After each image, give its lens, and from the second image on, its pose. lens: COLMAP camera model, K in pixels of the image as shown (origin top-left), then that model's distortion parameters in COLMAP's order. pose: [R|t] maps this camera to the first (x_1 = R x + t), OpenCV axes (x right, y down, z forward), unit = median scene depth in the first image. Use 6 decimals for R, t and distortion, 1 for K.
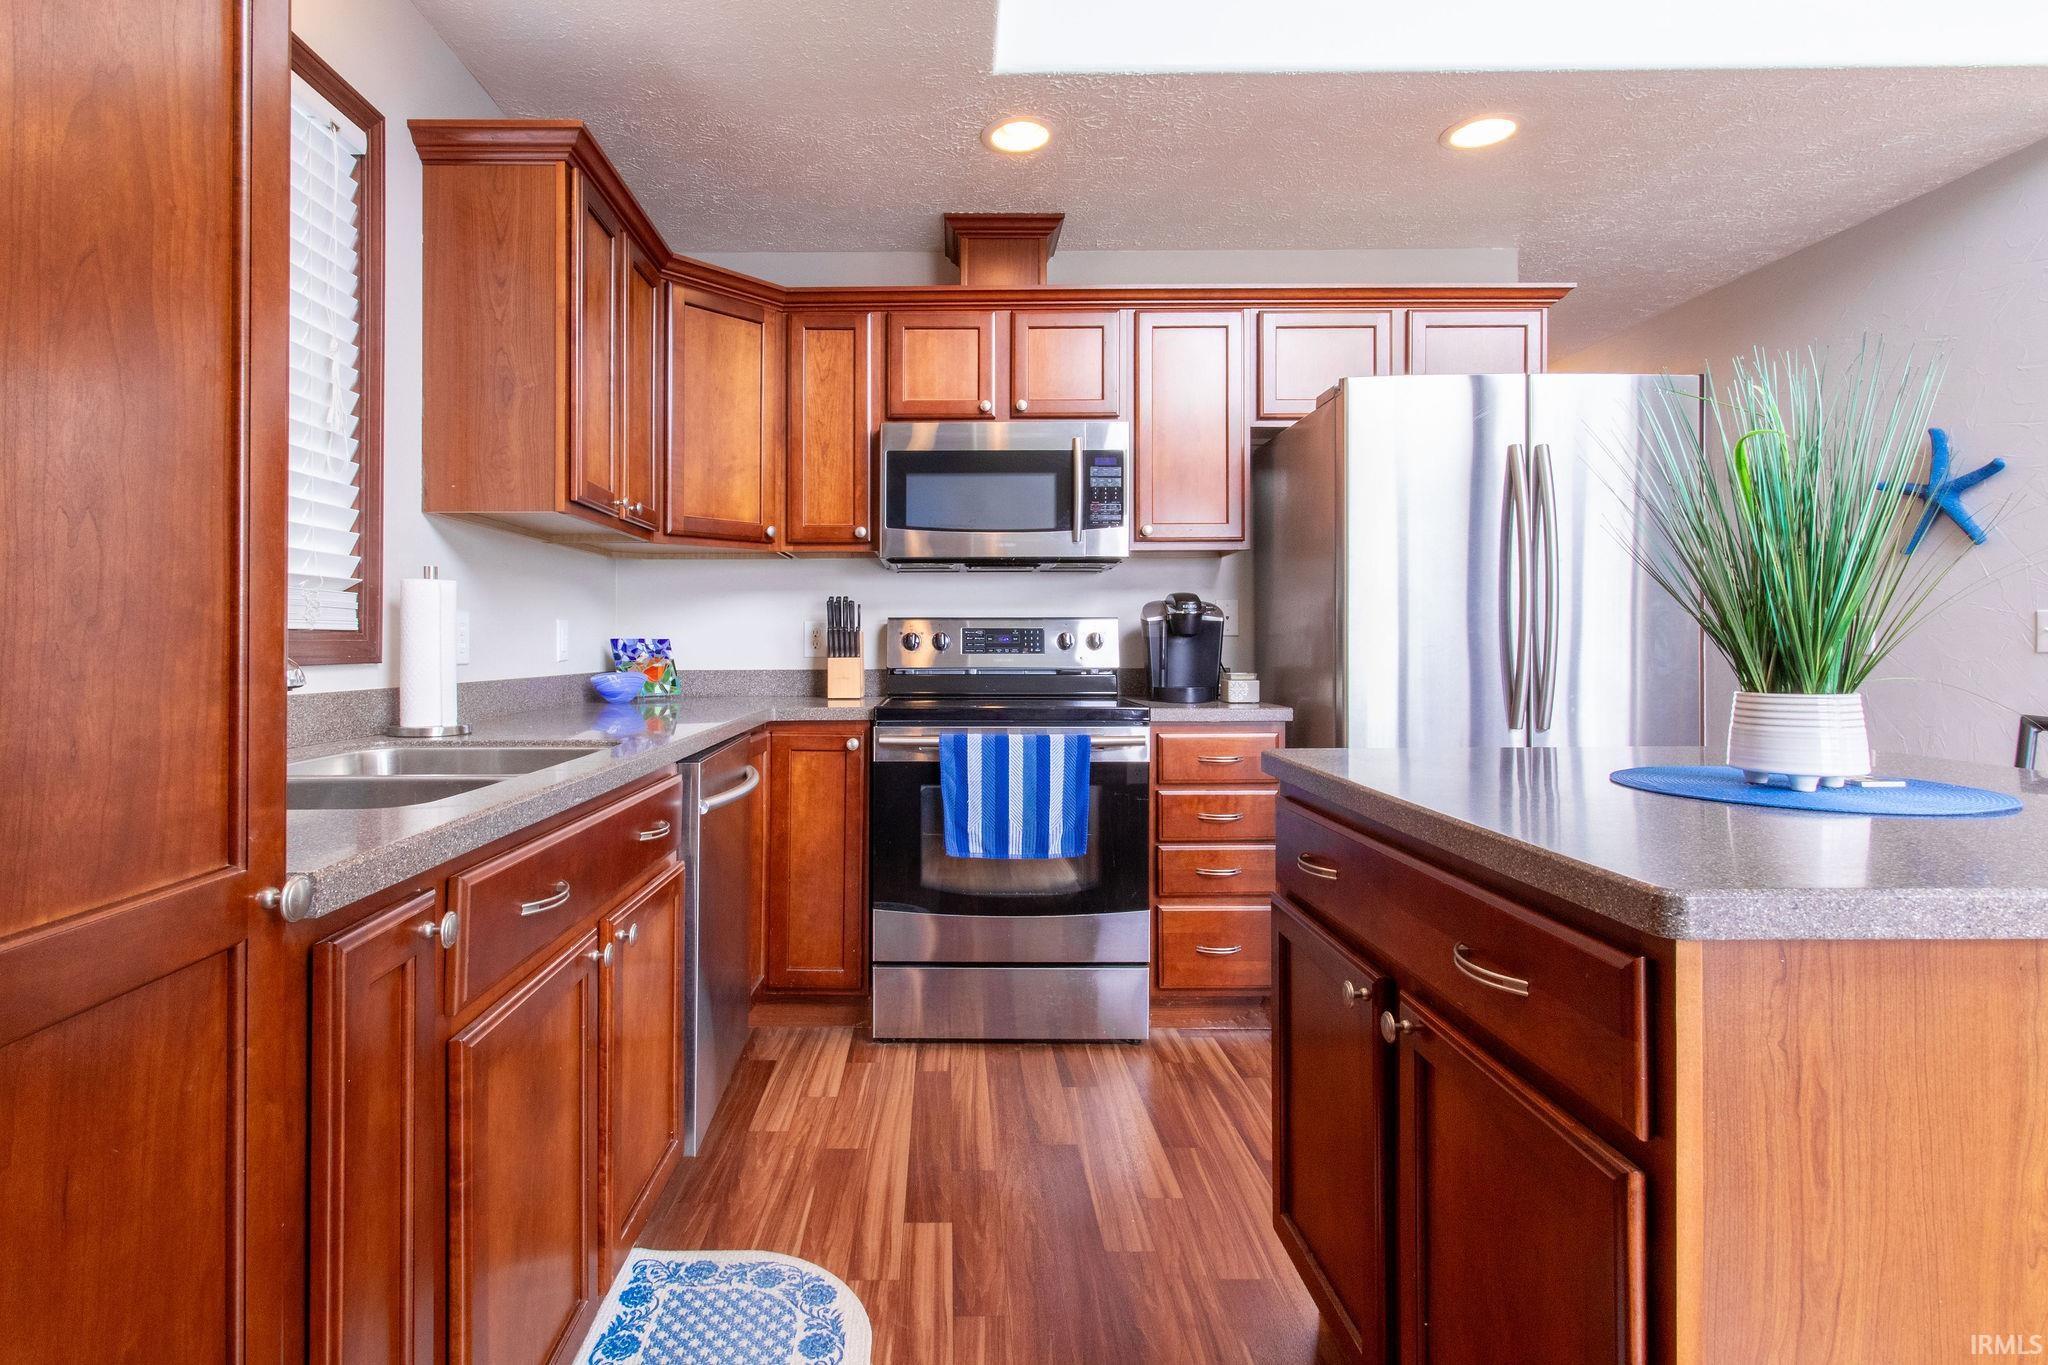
lens RADIAL K [[994.9, 0, 1023.4], [0, 994.9, 638.0], [0, 0, 1]] dist [-0.002241, 0.000785]
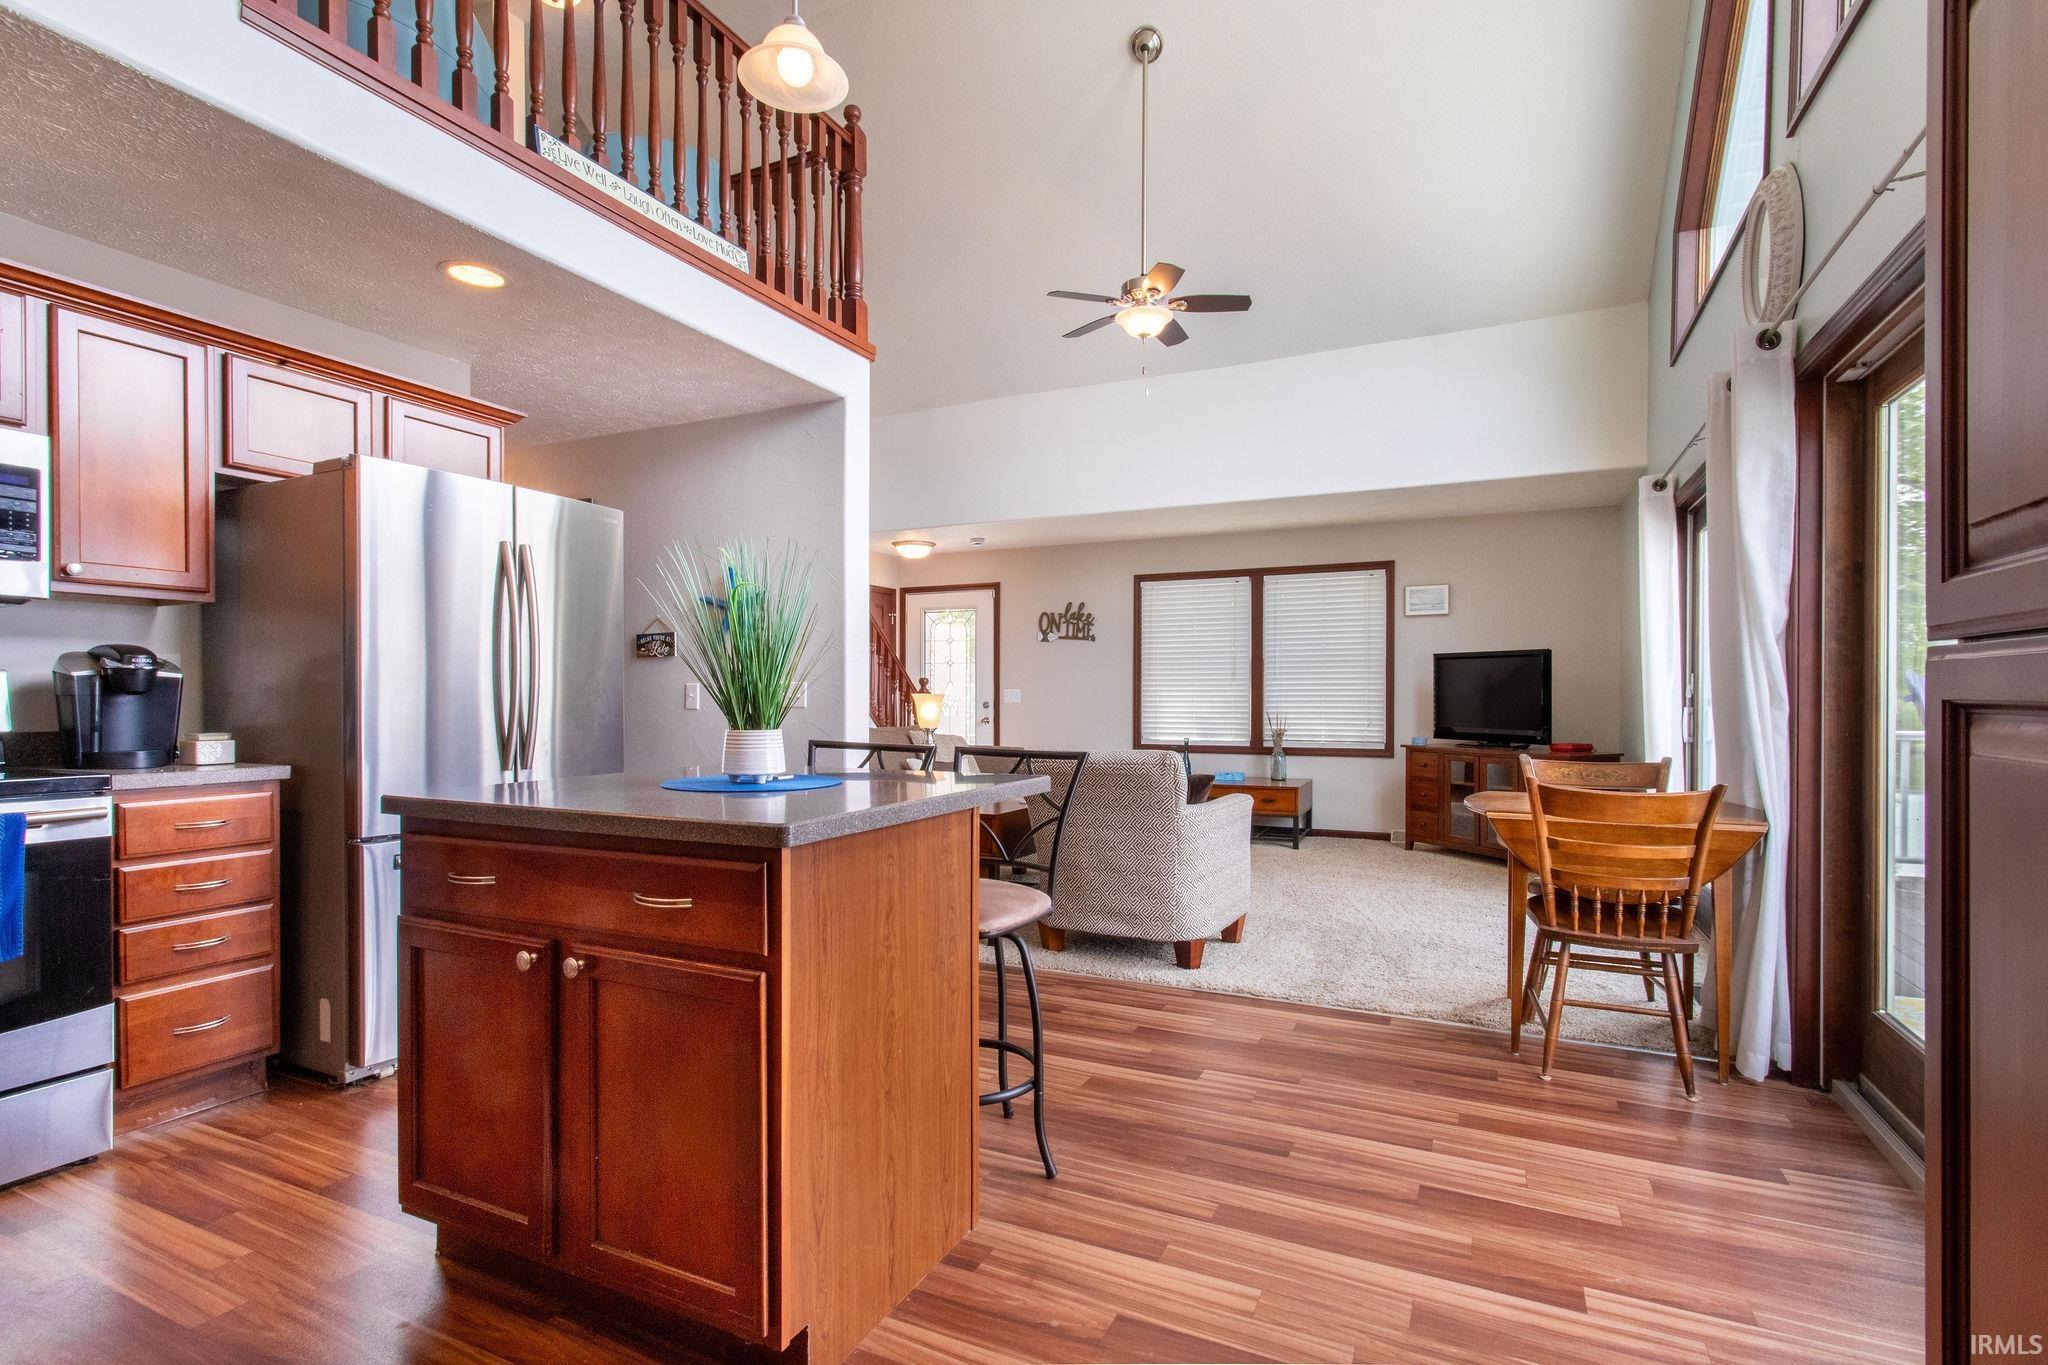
lens RADIAL K [[1003.8, 0, 985.1], [0, 1003.8, 706.3], [0, 0, 1]] dist [0.001880, 0.000690]
pose [[0.452571, -0.007623, 0.891696, -0.313786], [-0.004515, 0.999931, 0.010840, -0.003830], [-0.891717, -0.008932, 0.452505, -0.092503]]
